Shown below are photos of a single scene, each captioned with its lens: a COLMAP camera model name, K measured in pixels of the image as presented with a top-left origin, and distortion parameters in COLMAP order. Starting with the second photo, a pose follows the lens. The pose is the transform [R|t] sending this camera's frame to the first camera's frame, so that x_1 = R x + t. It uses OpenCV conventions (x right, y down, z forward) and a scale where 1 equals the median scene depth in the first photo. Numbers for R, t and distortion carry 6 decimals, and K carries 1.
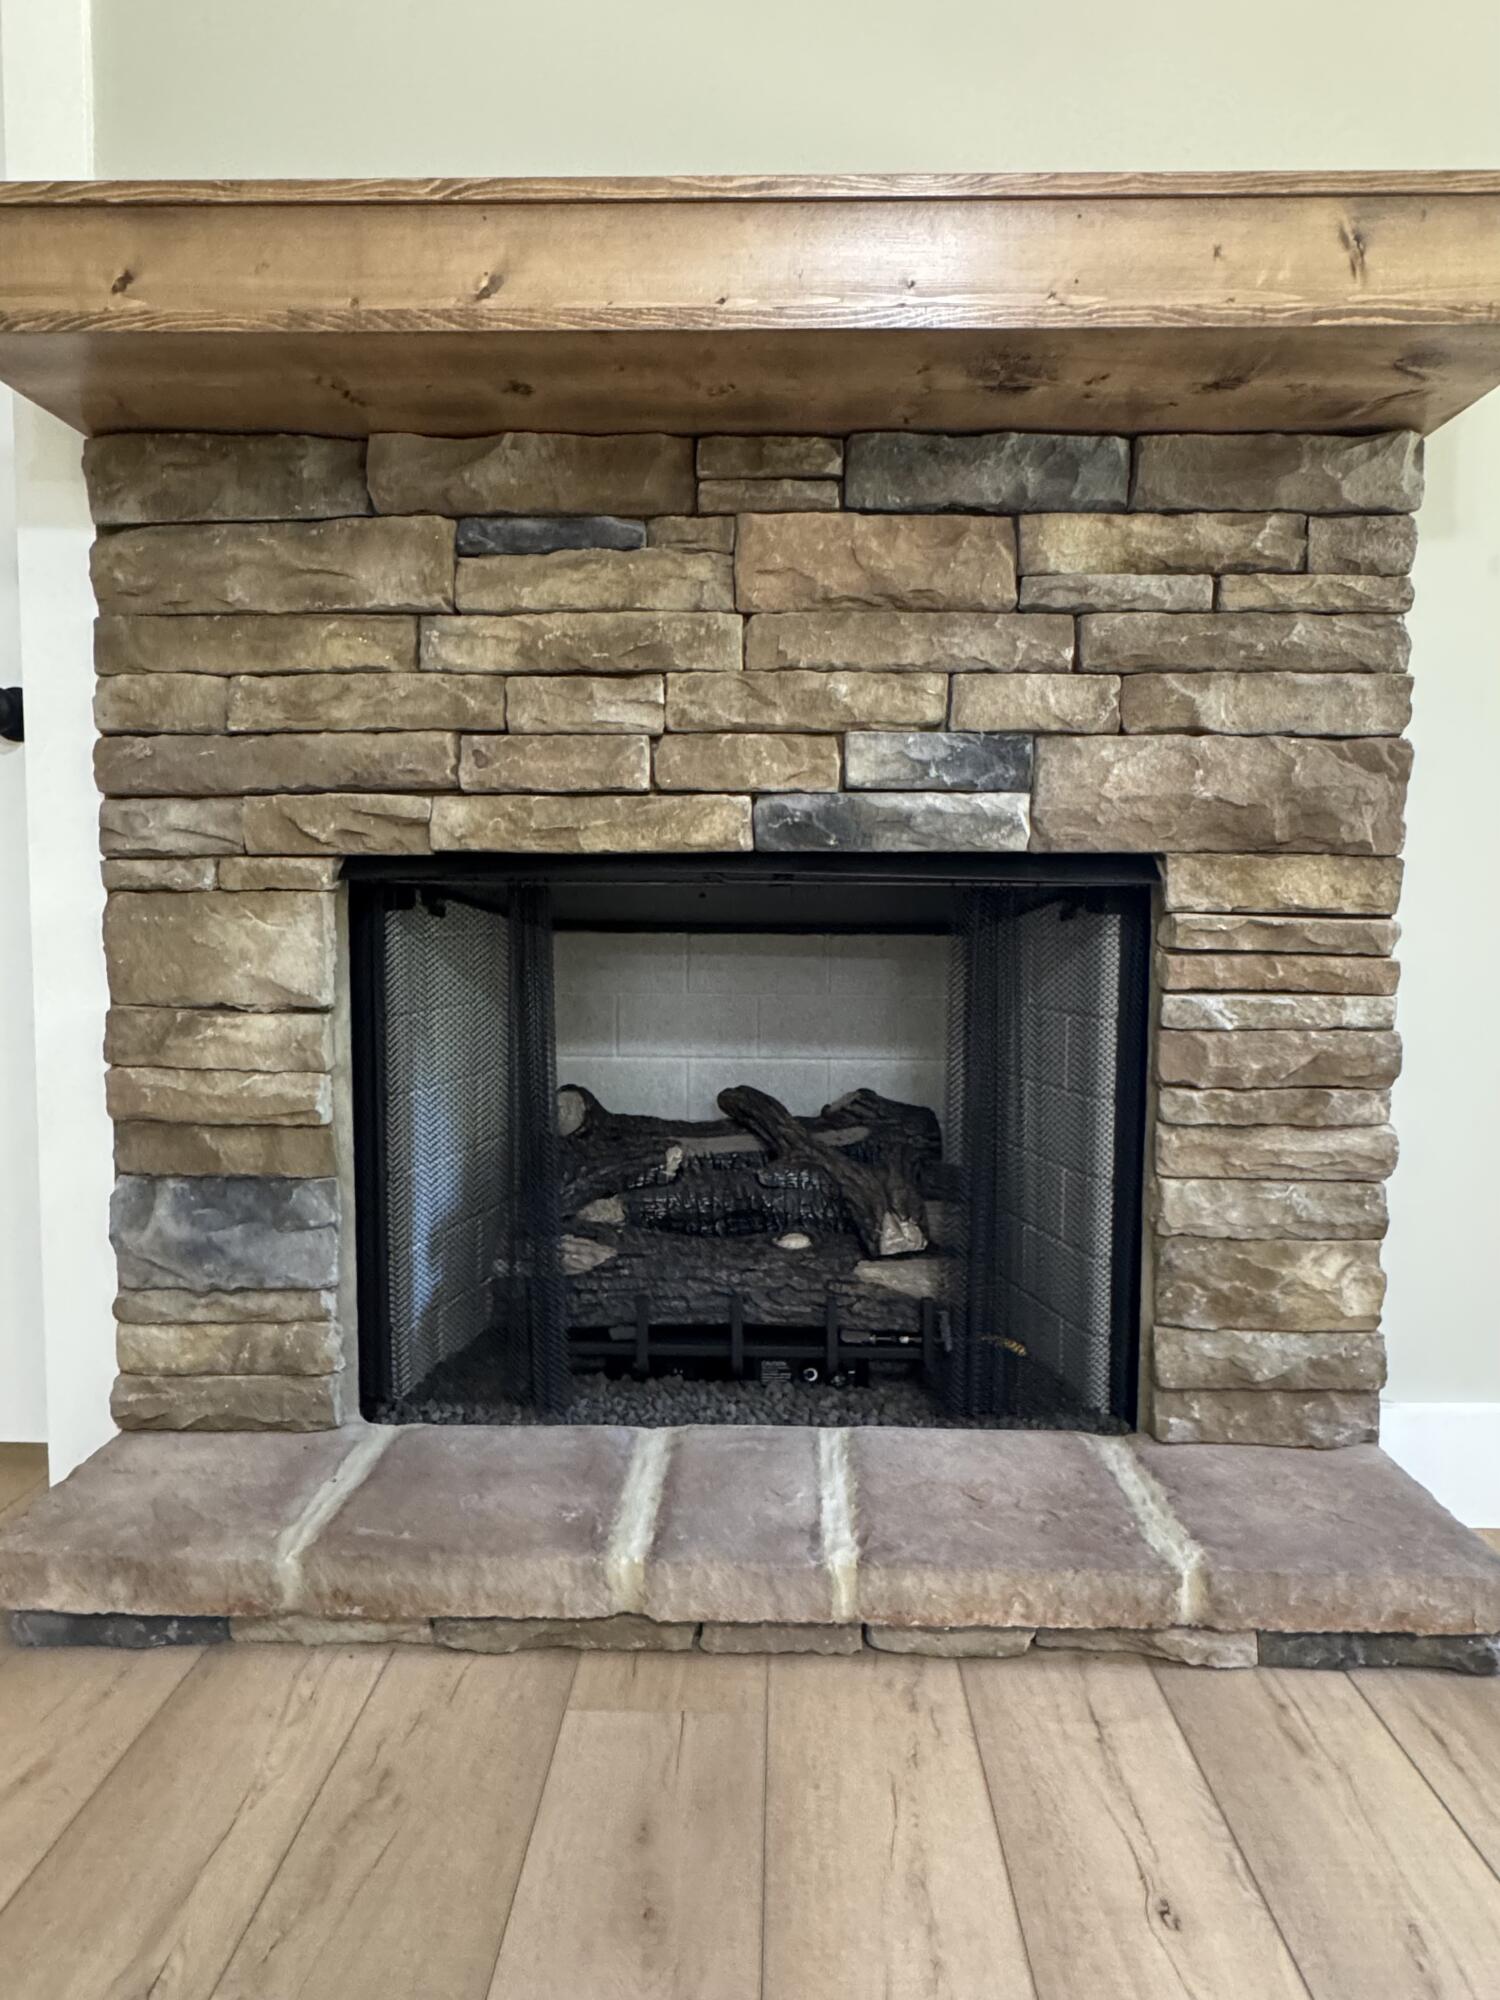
lens RADIAL K [[1207.0, 0, 752.7], [0, 1207.0, 999.2], [0, 0, 1]] dist [-0.001848, -0.002961]
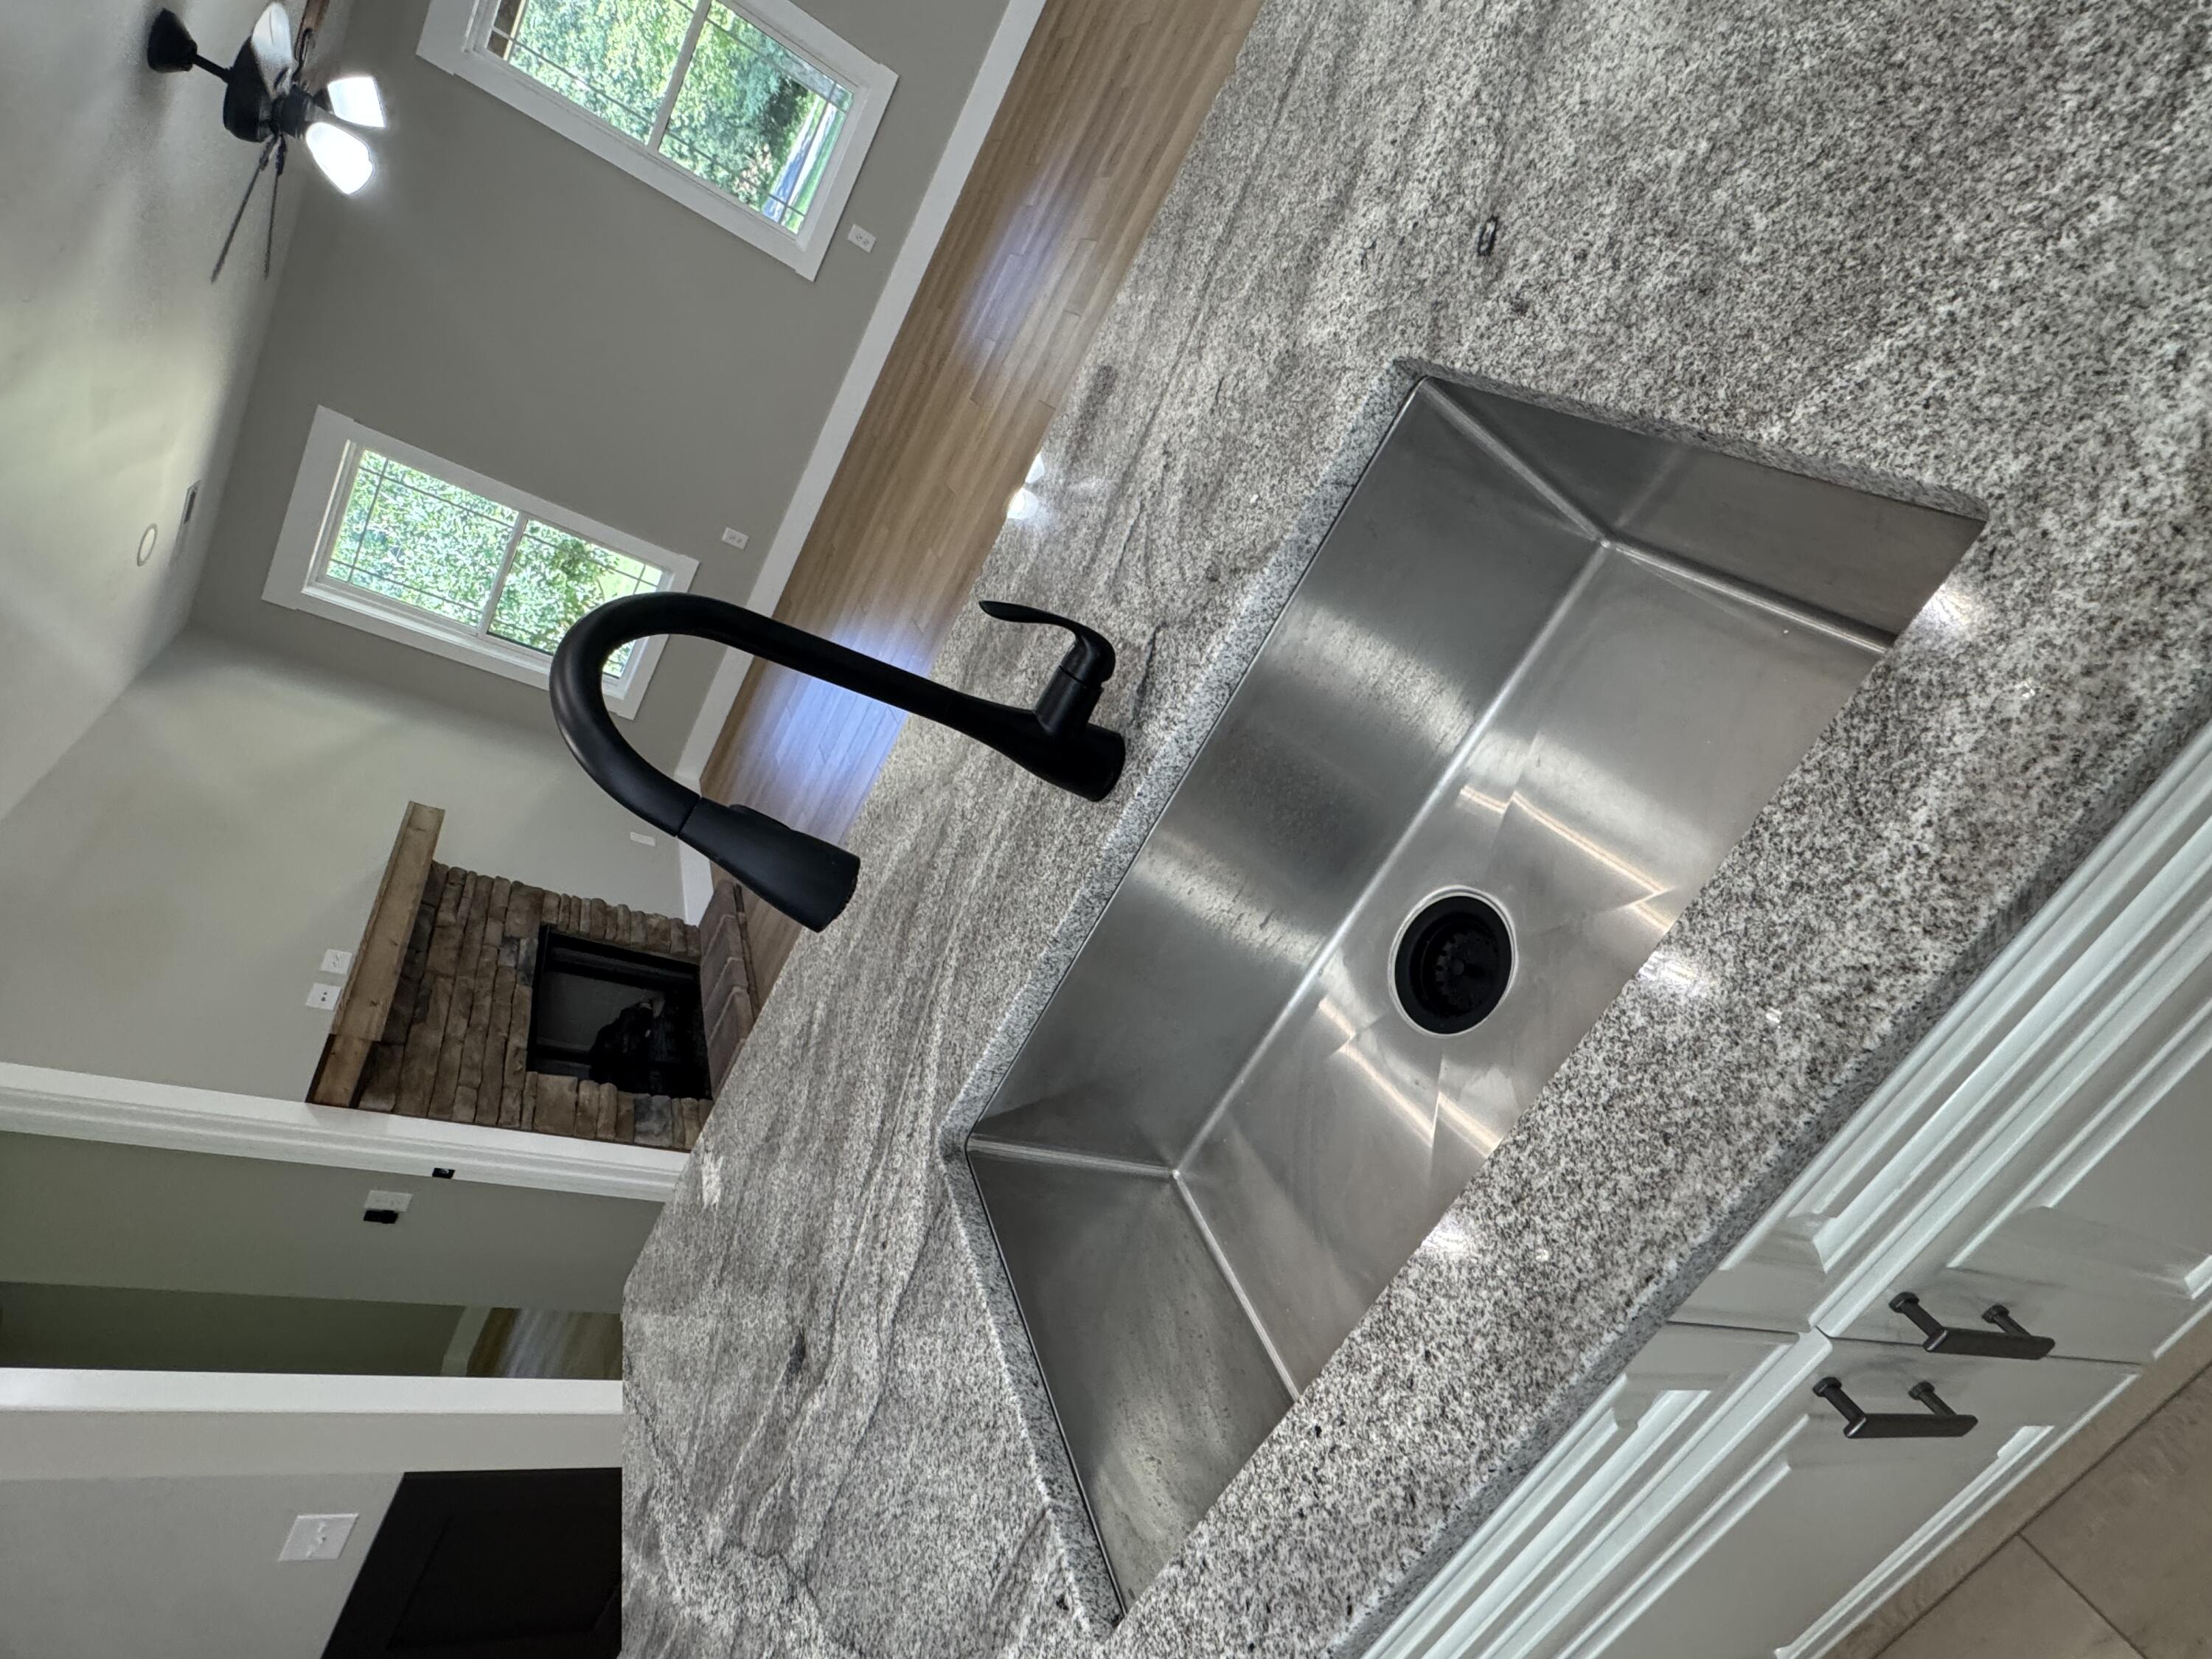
lens RADIAL K [[1088.8, 0, 1100.0], [0, 1088.8, 828.1], [0, 0, 1]] dist [-0.000665, -0.001113]
pose [[-0.362761, -0.470976, 0.804106, -2.891146], [0.837127, 0.214405, 0.503238, -0.431305], [-0.409417, 0.855694, 0.316489, -1.045470]]
